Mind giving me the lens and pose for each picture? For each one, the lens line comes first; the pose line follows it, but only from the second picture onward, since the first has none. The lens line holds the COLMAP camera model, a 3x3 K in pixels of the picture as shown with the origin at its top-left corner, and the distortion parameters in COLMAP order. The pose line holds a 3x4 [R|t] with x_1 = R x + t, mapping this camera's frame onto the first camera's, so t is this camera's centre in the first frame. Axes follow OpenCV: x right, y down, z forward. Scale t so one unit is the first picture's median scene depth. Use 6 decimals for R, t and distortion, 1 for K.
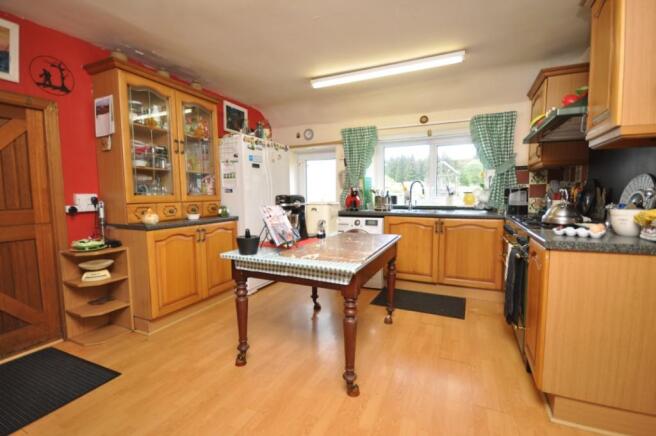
lens RADIAL K [[285.8, 0, 328.0], [0, 285.8, 218.0], [0, 0, 1]] dist [0.011242, -0.013941]
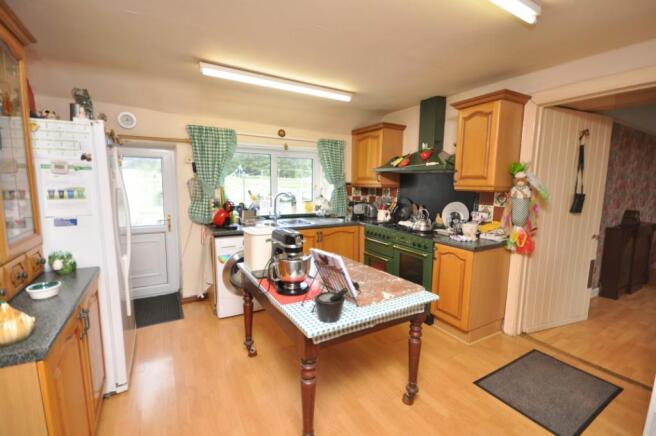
lens RADIAL K [[285.8, 0, 328.0], [0, 285.8, 218.0], [0, 0, 1]] dist [0.011242, -0.013941]
pose [[0.577501, -0.084856, 0.811968, -0.466488], [0.054565, 0.996371, 0.065319, -0.104924], [-0.814565, 0.006583, 0.580035, 0.288210]]
